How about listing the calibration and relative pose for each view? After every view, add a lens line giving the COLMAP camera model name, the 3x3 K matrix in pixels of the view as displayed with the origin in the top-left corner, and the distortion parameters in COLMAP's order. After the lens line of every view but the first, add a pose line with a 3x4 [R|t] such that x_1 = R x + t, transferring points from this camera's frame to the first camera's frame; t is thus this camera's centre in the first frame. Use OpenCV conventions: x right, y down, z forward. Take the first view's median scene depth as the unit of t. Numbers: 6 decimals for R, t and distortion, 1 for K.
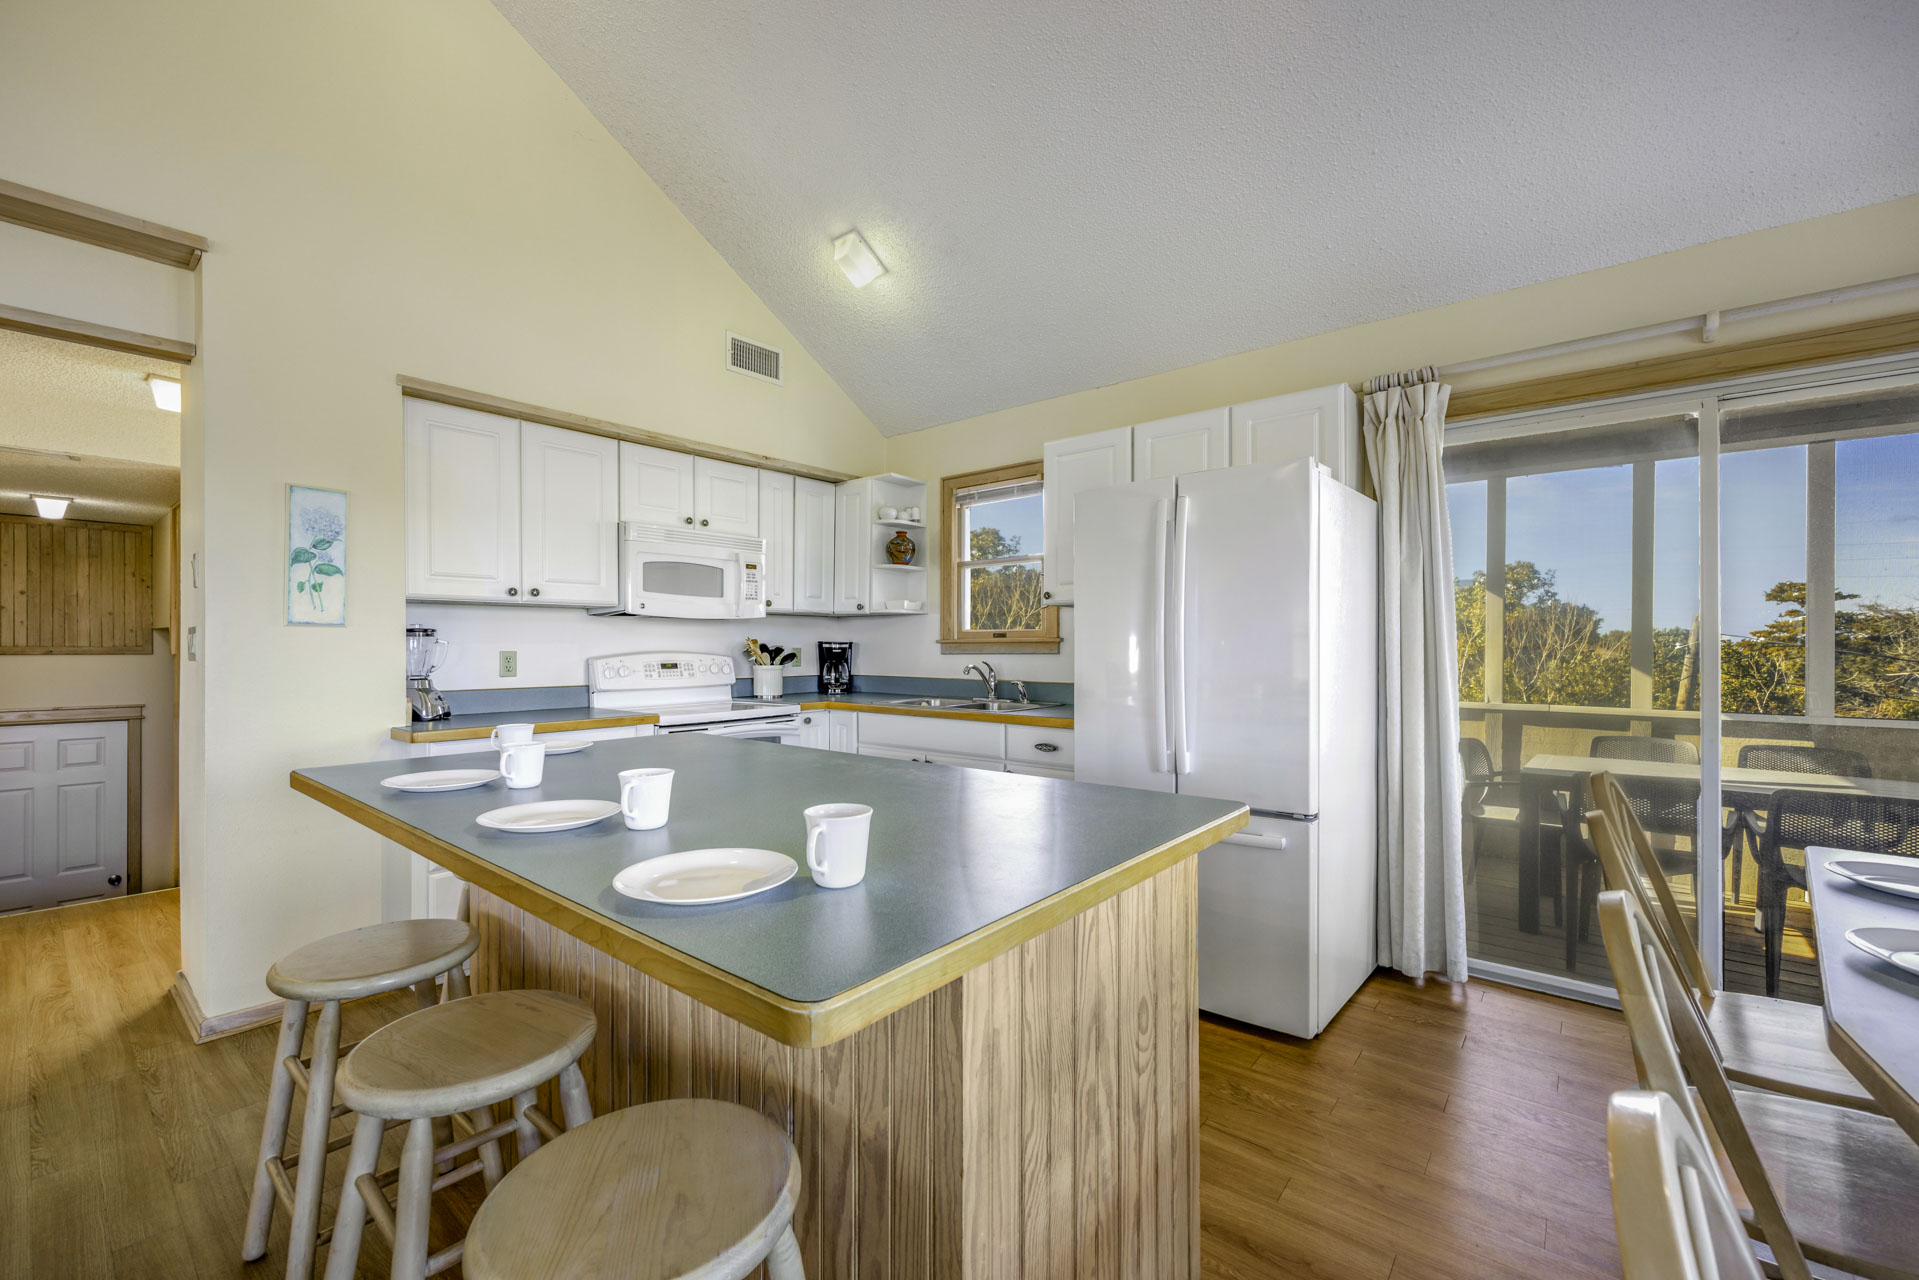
lens RADIAL K [[779.9, 0, 954.5], [0, 779.9, 645.3], [0, 0, 1]] dist [0.000533, -0.001217]
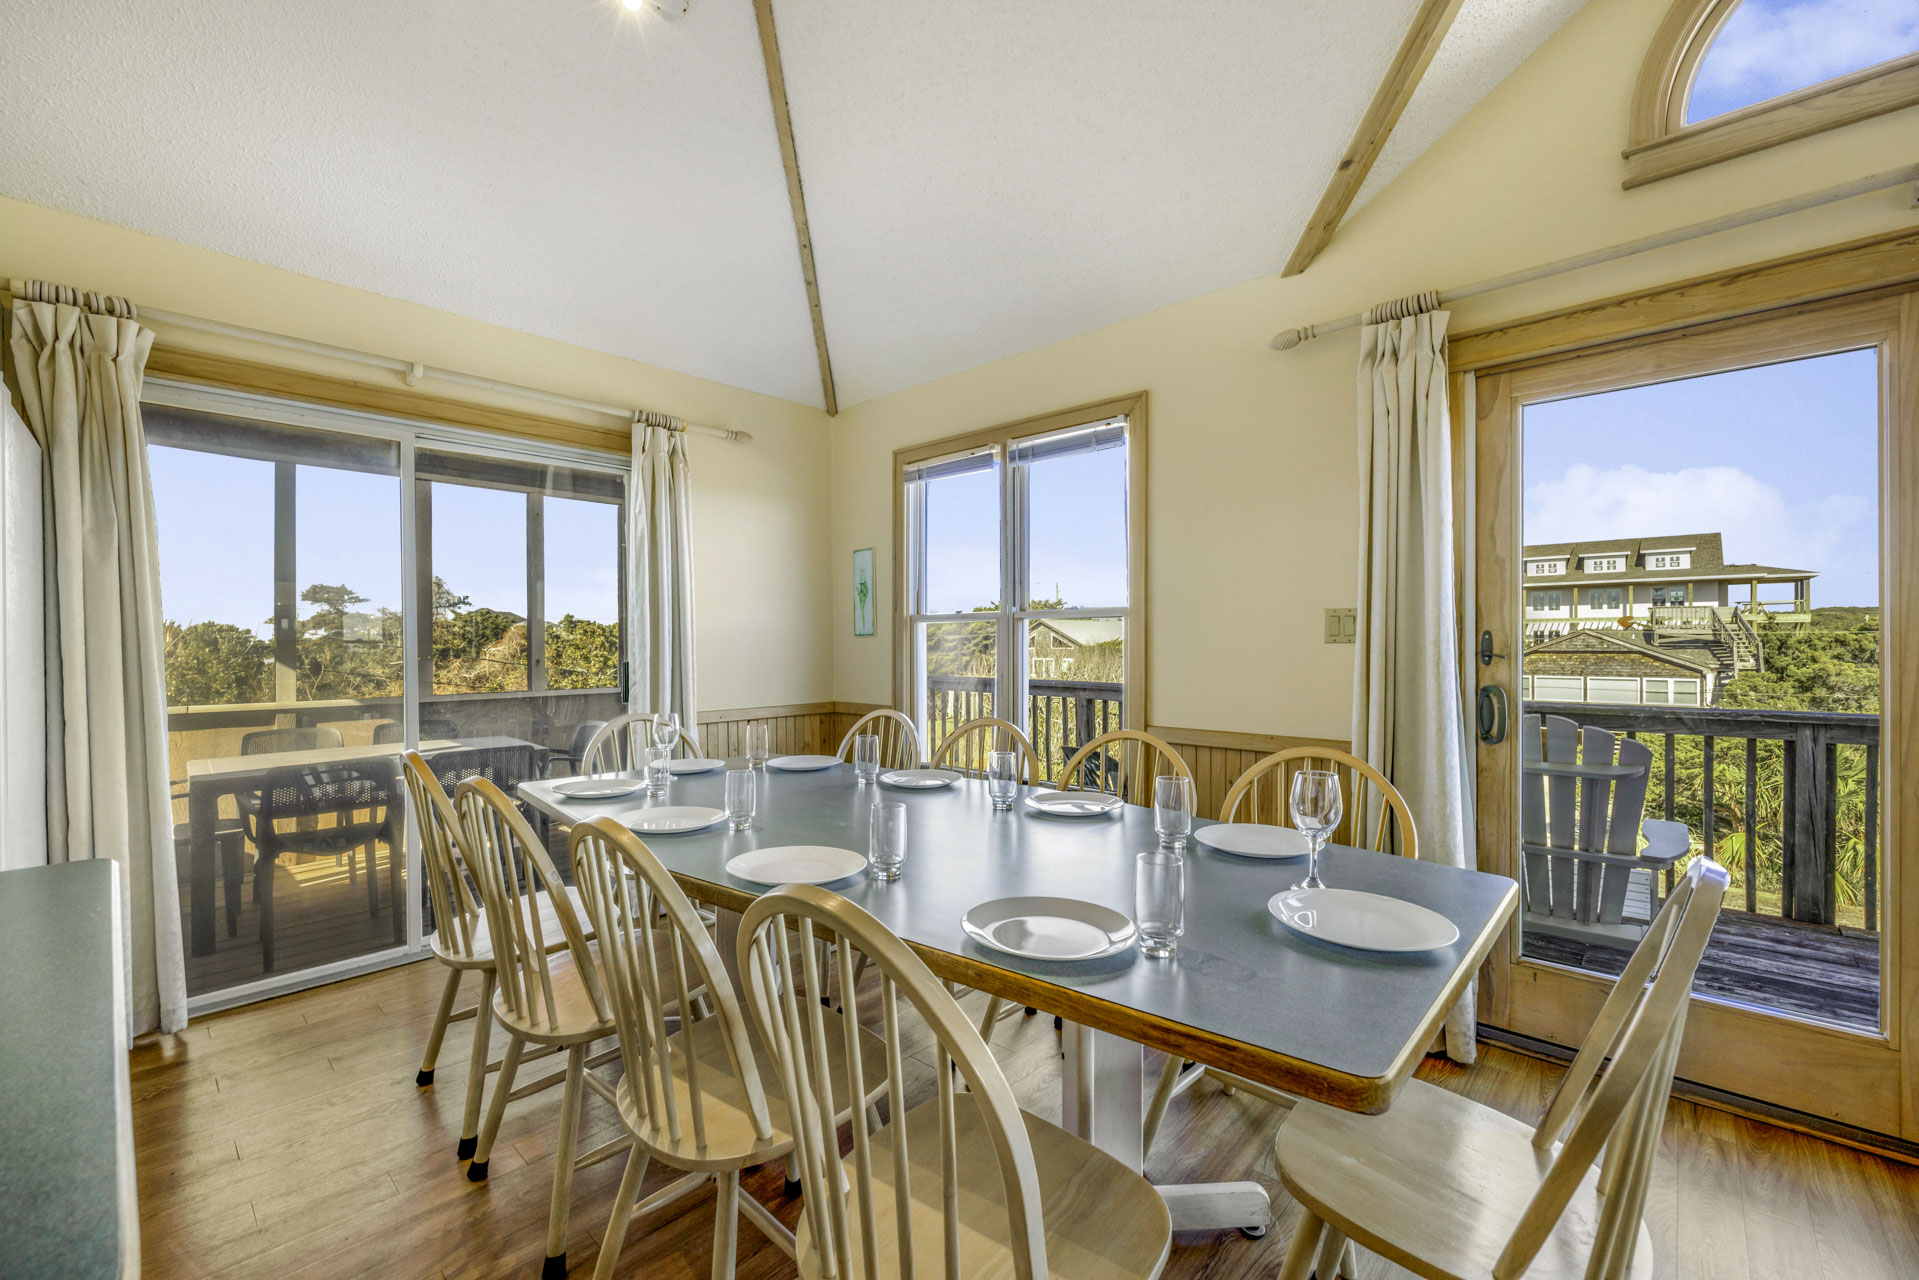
lens RADIAL K [[779.9, 0, 947.4], [0, 779.9, 644.6], [0, 0, 1]] dist [0.000533, -0.001217]
pose [[0.057484, -0.009526, 0.998301, -0.113539], [0.004603, 0.999946, 0.009276, -0.000117], [-0.998336, 0.004062, 0.057524, 0.069904]]
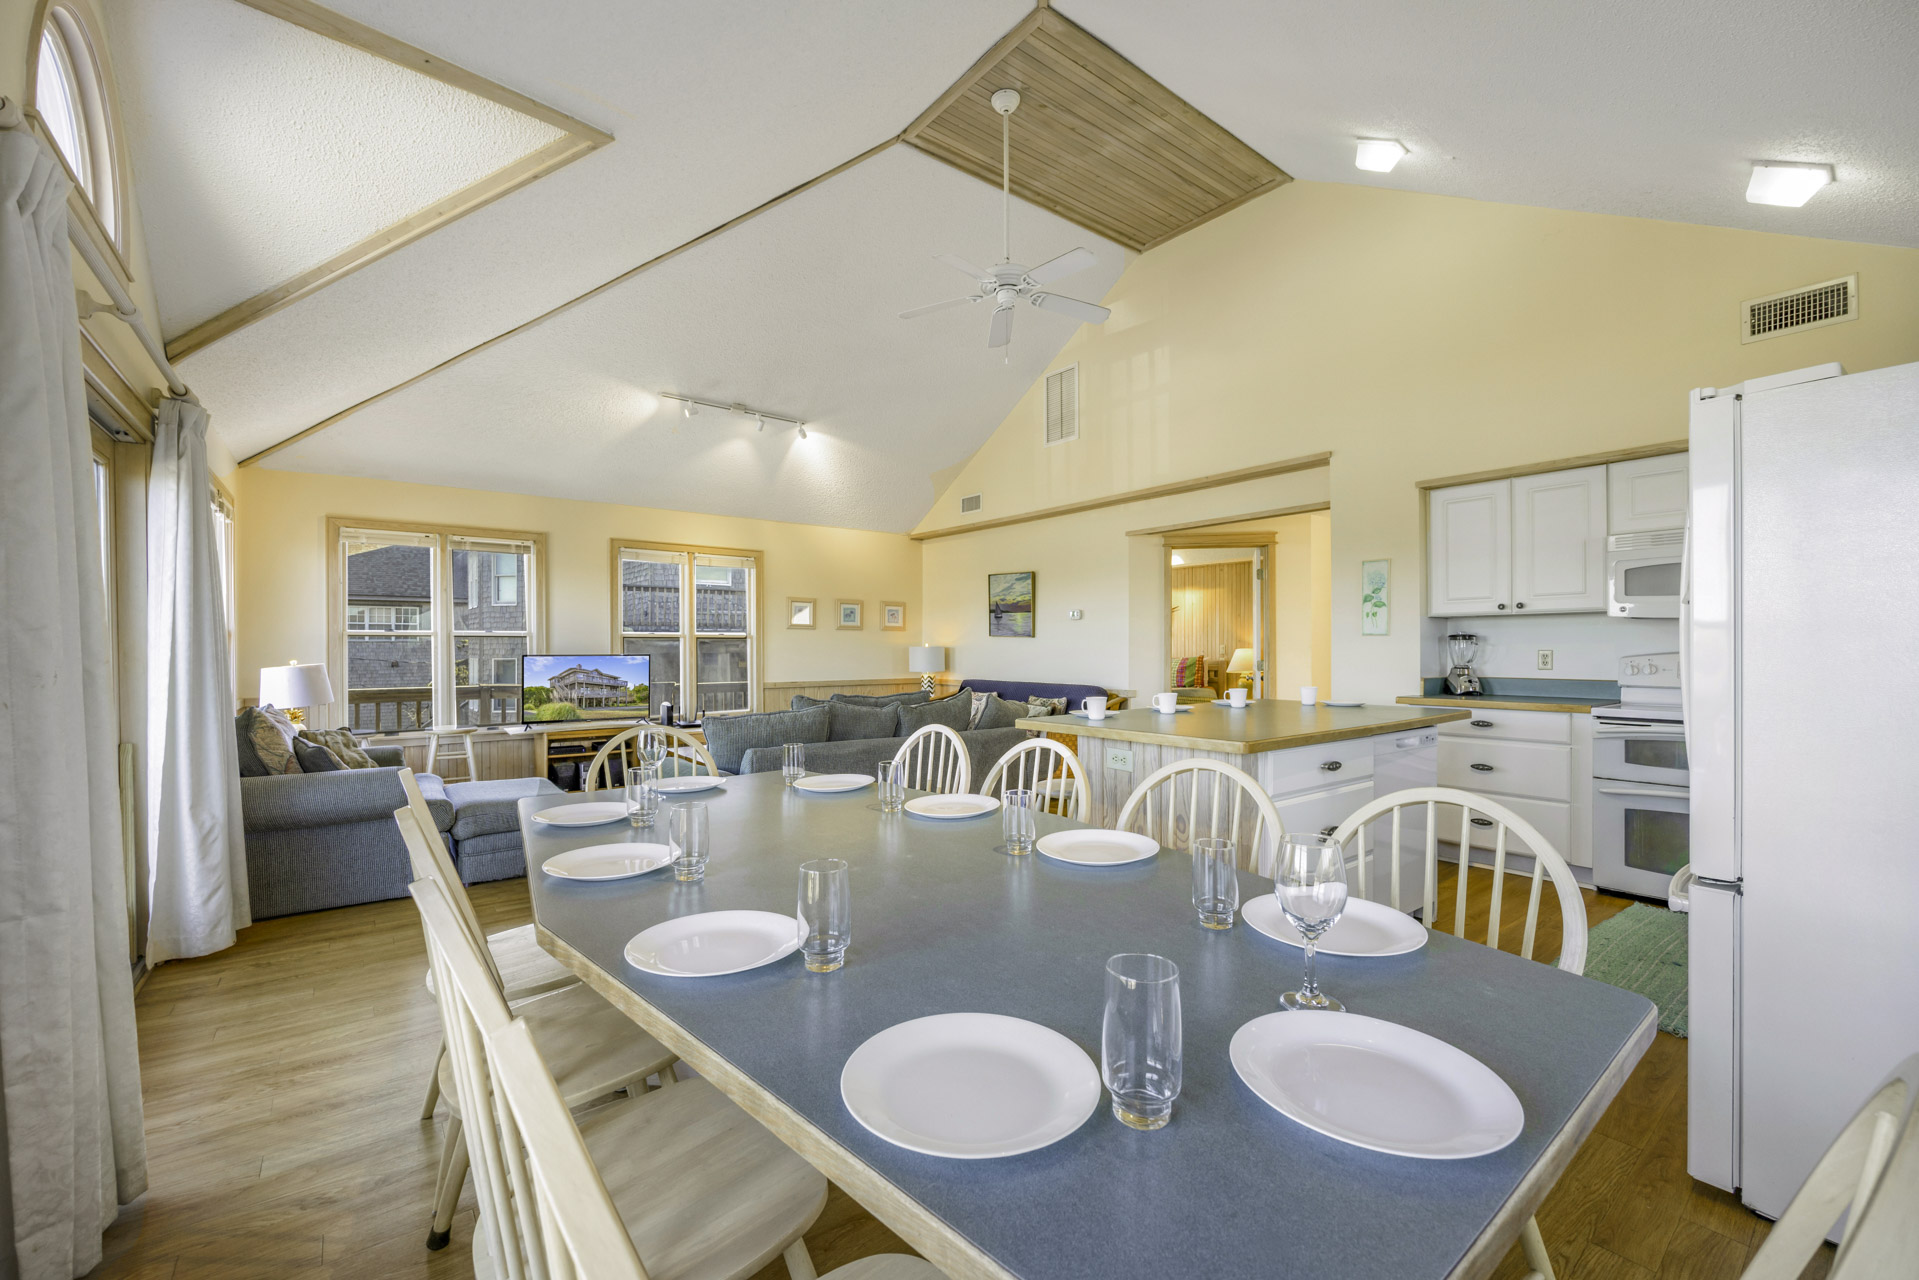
lens RADIAL K [[779.9, 0, 948.1], [0, 779.9, 649.3], [0, 0, 1]] dist [0.000533, -0.001217]
pose [[-0.216952, 0.001172, -0.976182, 0.799496], [0.003926, 0.999992, 0.000328, 0.001657], [0.976174, -0.003761, -0.216955, 0.280839]]
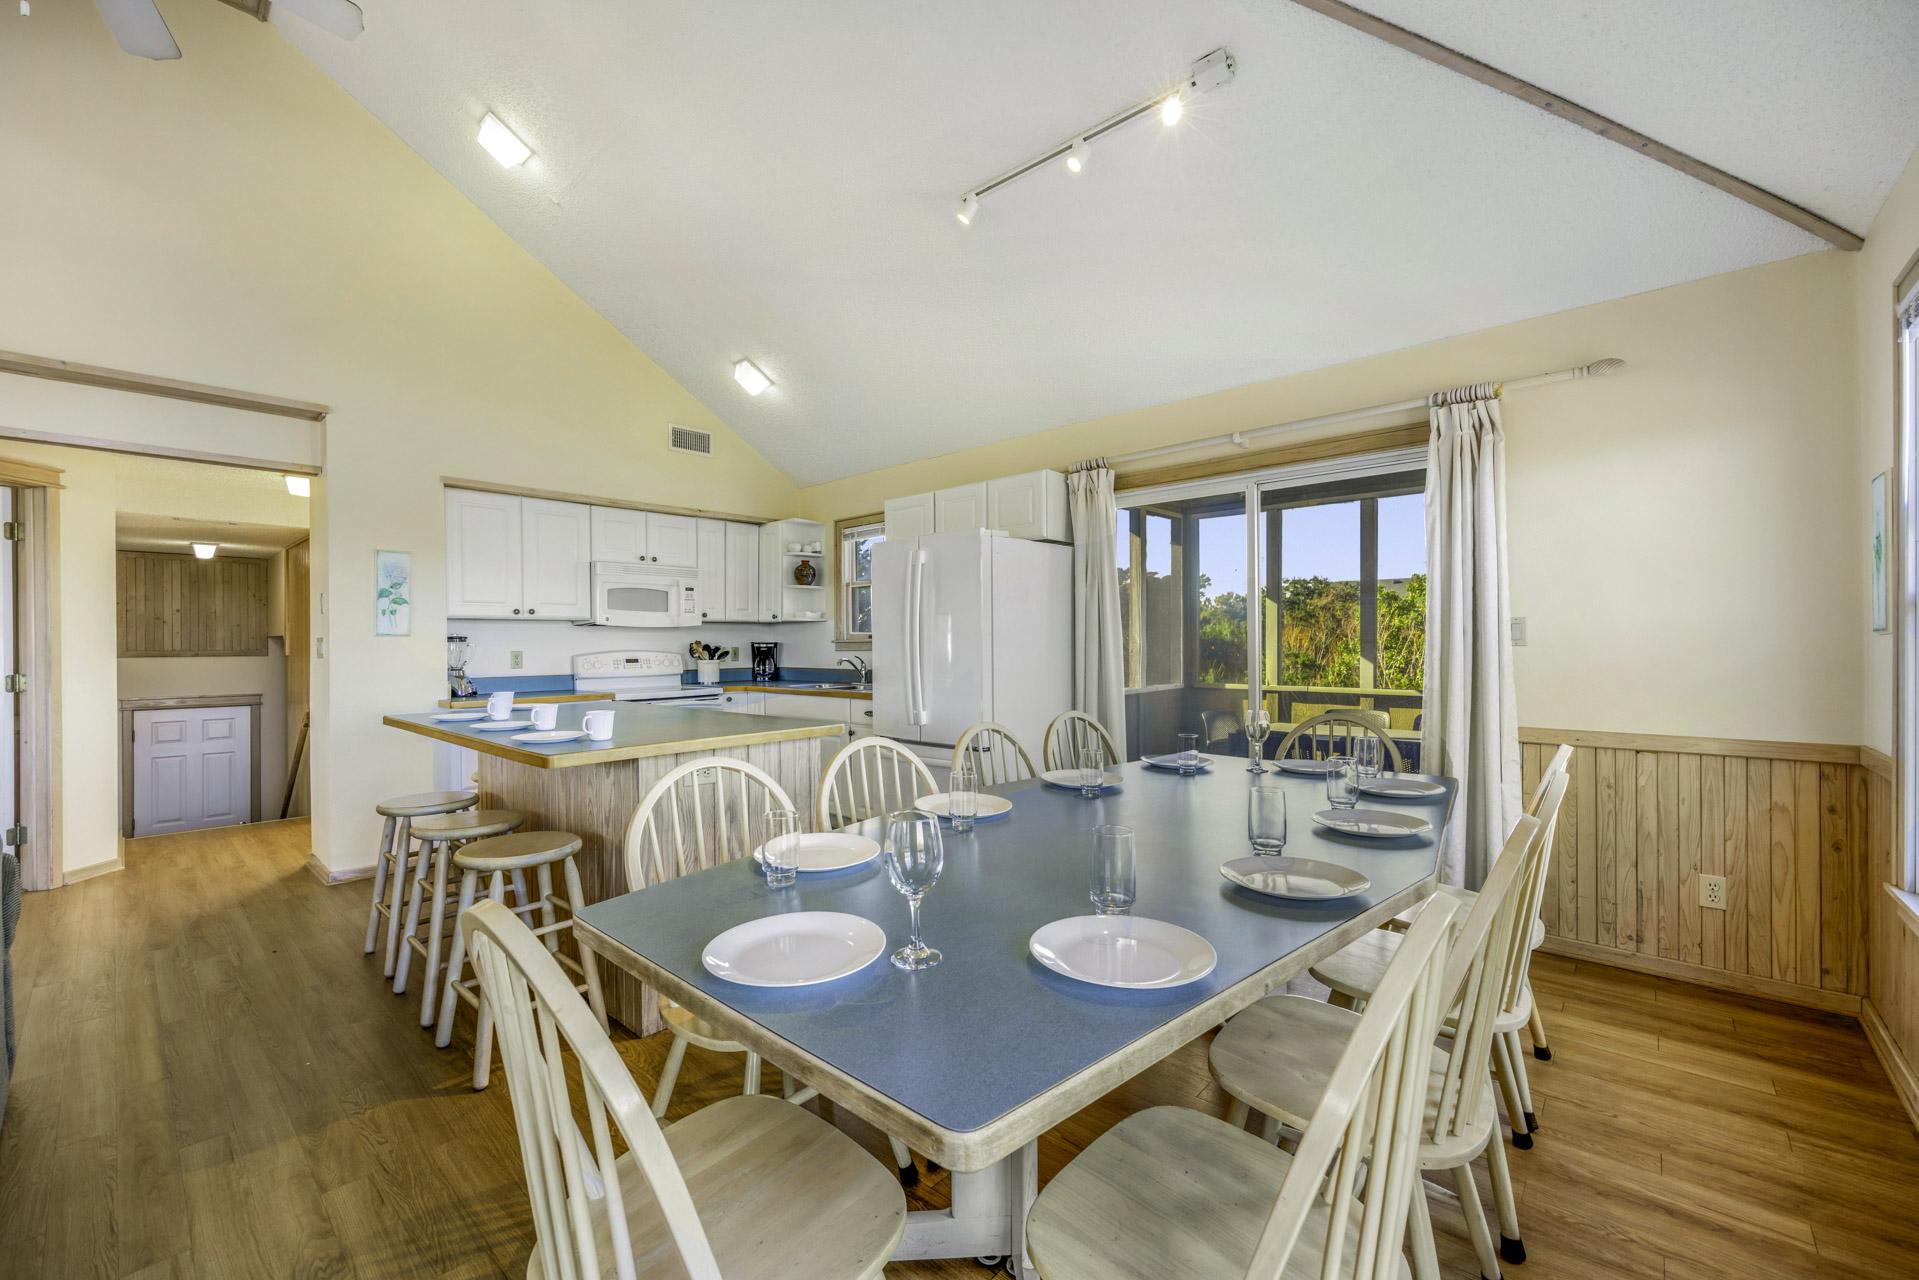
lens RADIAL K [[779.9, 0, 955.6], [0, 779.9, 640.8], [0, 0, 1]] dist [0.000533, -0.001217]
pose [[0.998782, -0.008291, -0.048633, 0.287529], [0.008108, 0.999959, -0.003962, 0.000661], [0.048664, 0.003563, 0.998809, -0.377420]]
